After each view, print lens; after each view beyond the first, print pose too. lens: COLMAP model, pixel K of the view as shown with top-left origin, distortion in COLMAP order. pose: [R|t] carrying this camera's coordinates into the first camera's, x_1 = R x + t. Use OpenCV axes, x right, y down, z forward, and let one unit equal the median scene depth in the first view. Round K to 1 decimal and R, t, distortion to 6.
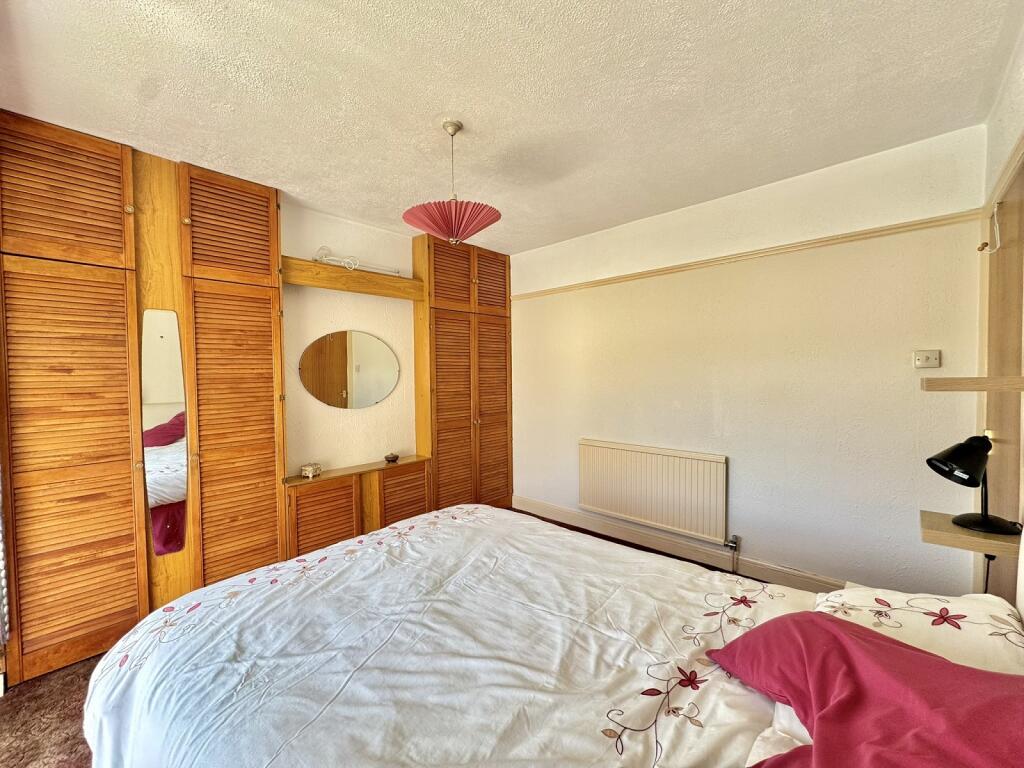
lens RADIAL K [[405.8, 0, 512.0], [0, 405.8, 384.0], [0, 0, 1]] dist [0.000328, 0.000014]
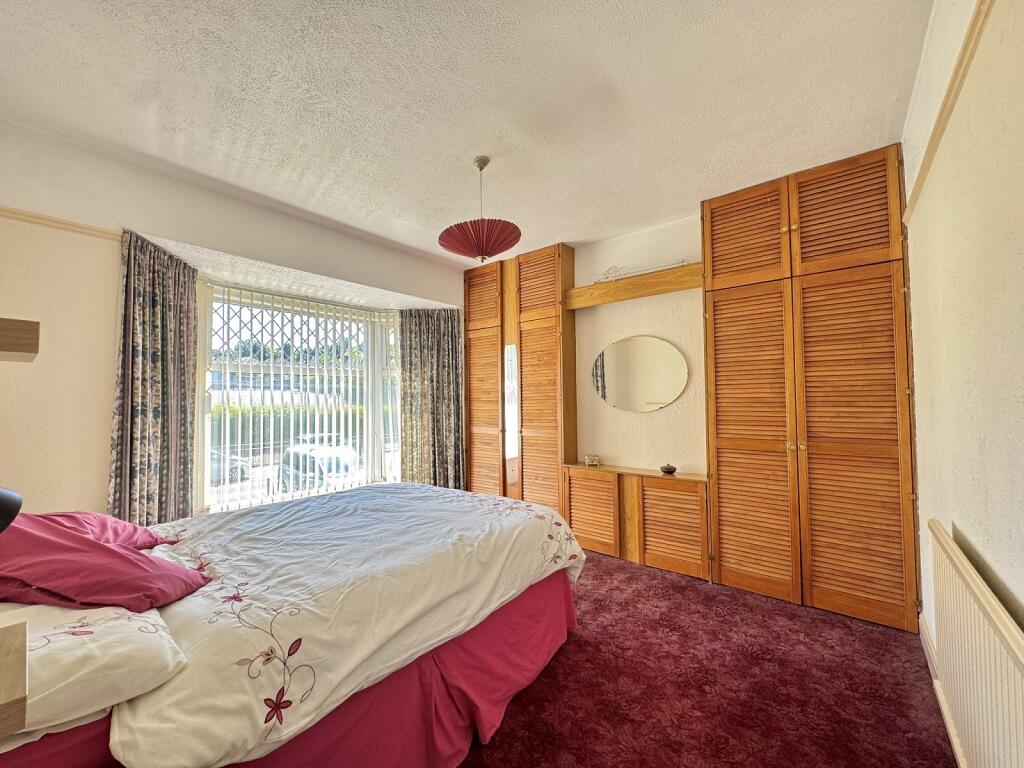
lens RADIAL K [[405.8, 0, 512.0], [0, 405.8, 384.0], [0, 0, 1]] dist [0.000328, 0.000014]
pose [[0.072683, -0.022616, -0.997099, 0.647986], [-0.013460, 0.999630, -0.023654, 0.019900], [0.997264, 0.015140, 0.072352, 0.645026]]
